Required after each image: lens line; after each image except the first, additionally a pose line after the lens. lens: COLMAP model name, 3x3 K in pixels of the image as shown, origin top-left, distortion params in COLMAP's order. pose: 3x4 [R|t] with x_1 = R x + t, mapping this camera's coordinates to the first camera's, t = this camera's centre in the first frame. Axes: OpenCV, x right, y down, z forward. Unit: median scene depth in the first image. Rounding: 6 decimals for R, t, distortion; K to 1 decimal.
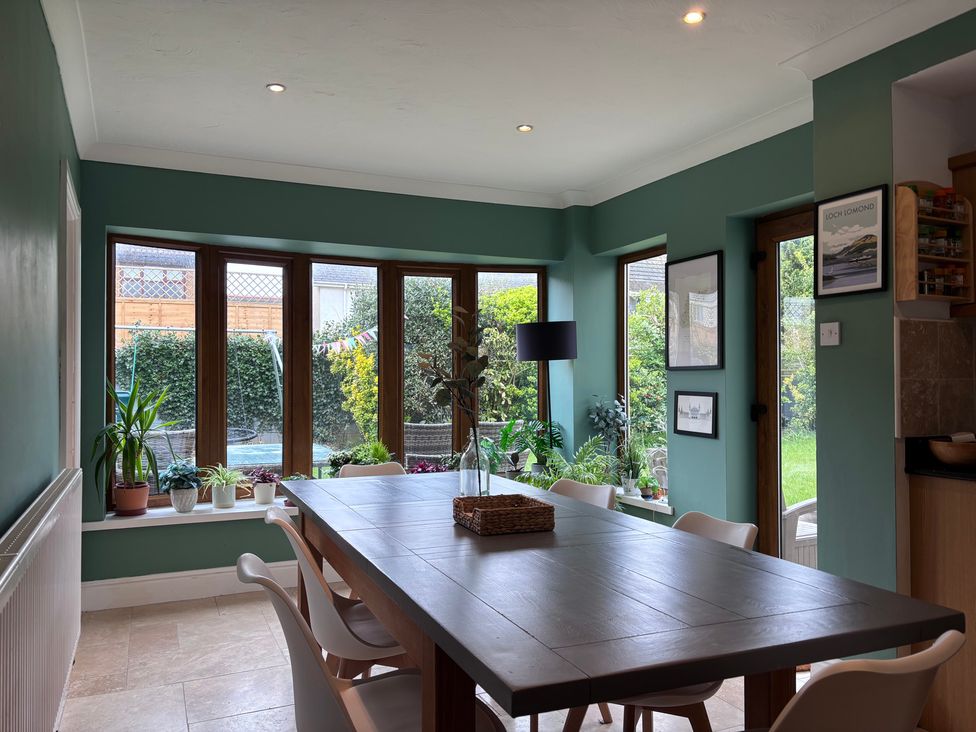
lens RADIAL K [[740.7, 0, 494.8], [0, 740.7, 372.0], [0, 0, 1]] dist [0.013374, 0.008119]
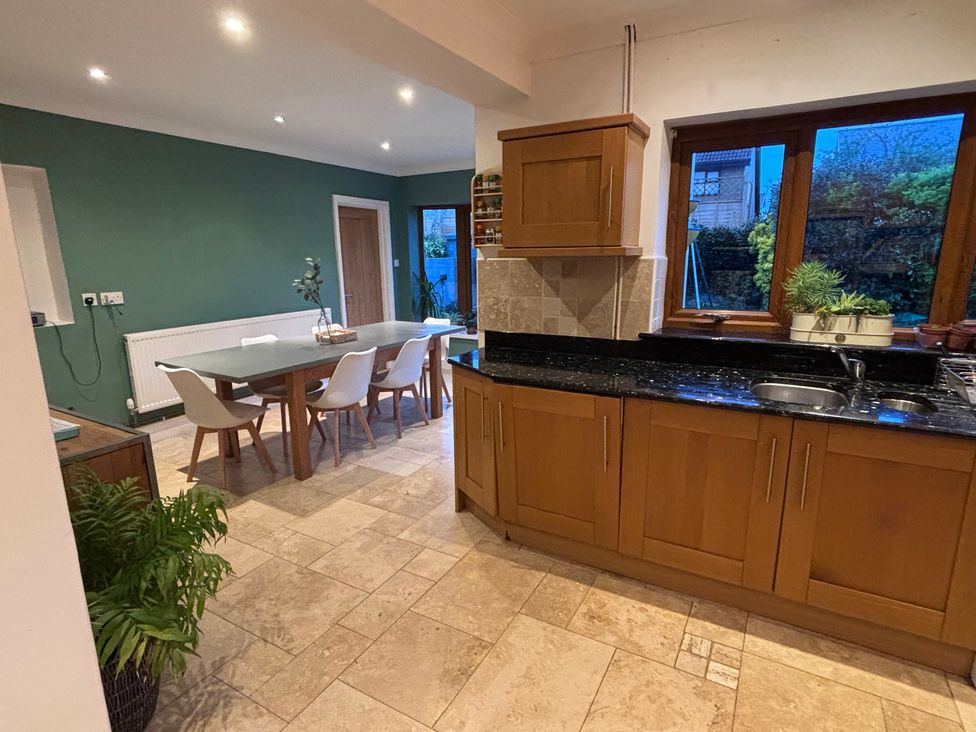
lens RADIAL K [[521.1, 0, 488.0], [0, 521.1, 366.0], [0, 0, 1]] dist [-0.000540, -0.001359]
pose [[0.584828, 0.166085, -0.793972, 1.492890], [0.018301, 0.975863, 0.217614, -0.089681], [0.810951, -0.141798, 0.567673, 0.309358]]
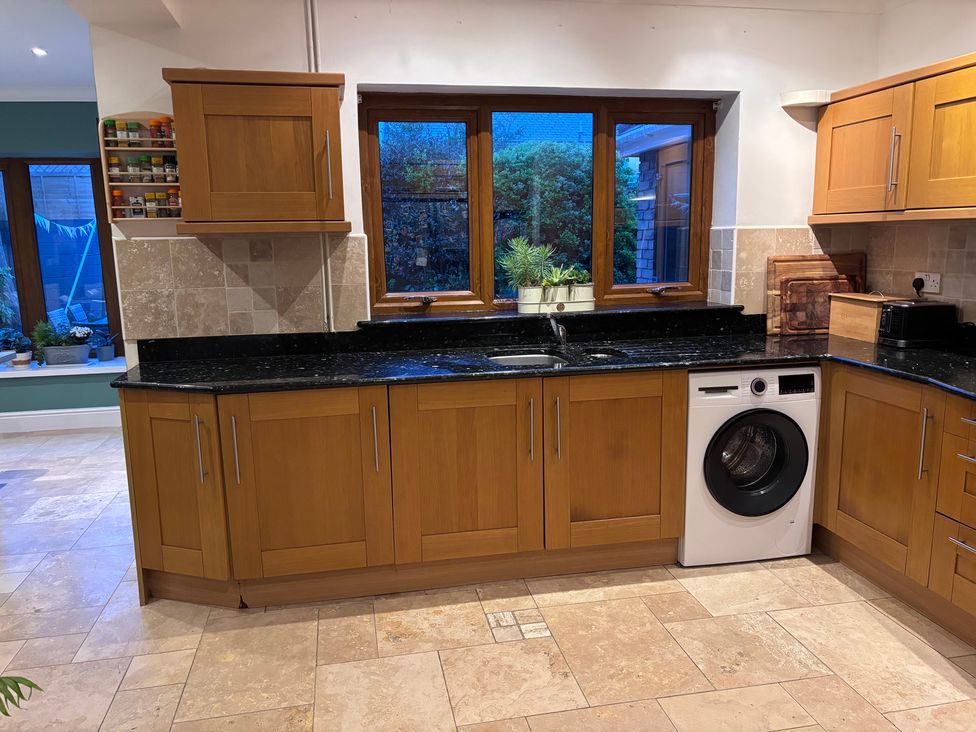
lens RADIAL K [[739.4, 0, 488.0], [0, 739.4, 366.0], [0, 0, 1]] dist [0.073370, -0.081222]
pose [[0.972840, 0.024849, -0.230142, 1.358047], [0.017984, 0.983103, 0.182169, -0.077626], [0.230780, -0.181360, 0.955954, -0.029661]]
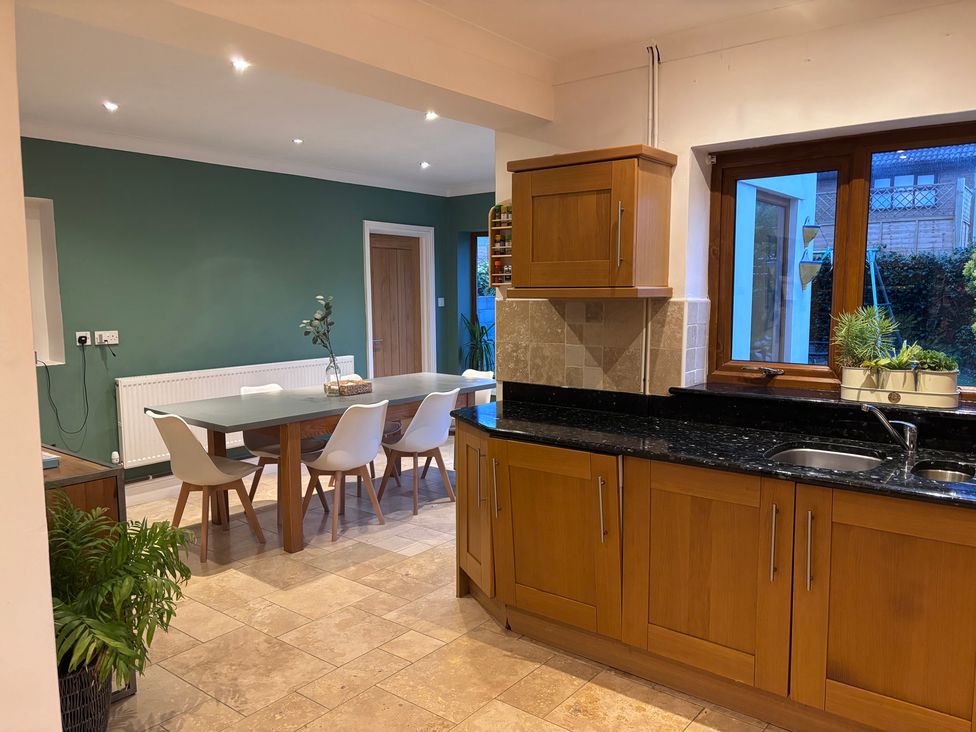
lens RADIAL K [[740.7, 0, 494.8], [0, 740.7, 372.0], [0, 0, 1]] dist [0.013374, 0.008119]
pose [[0.457581, 0.097573, -0.883798, 1.791180], [0.011760, 0.993210, 0.115741, -0.096242], [0.889090, -0.063354, 0.453327, 0.323937]]
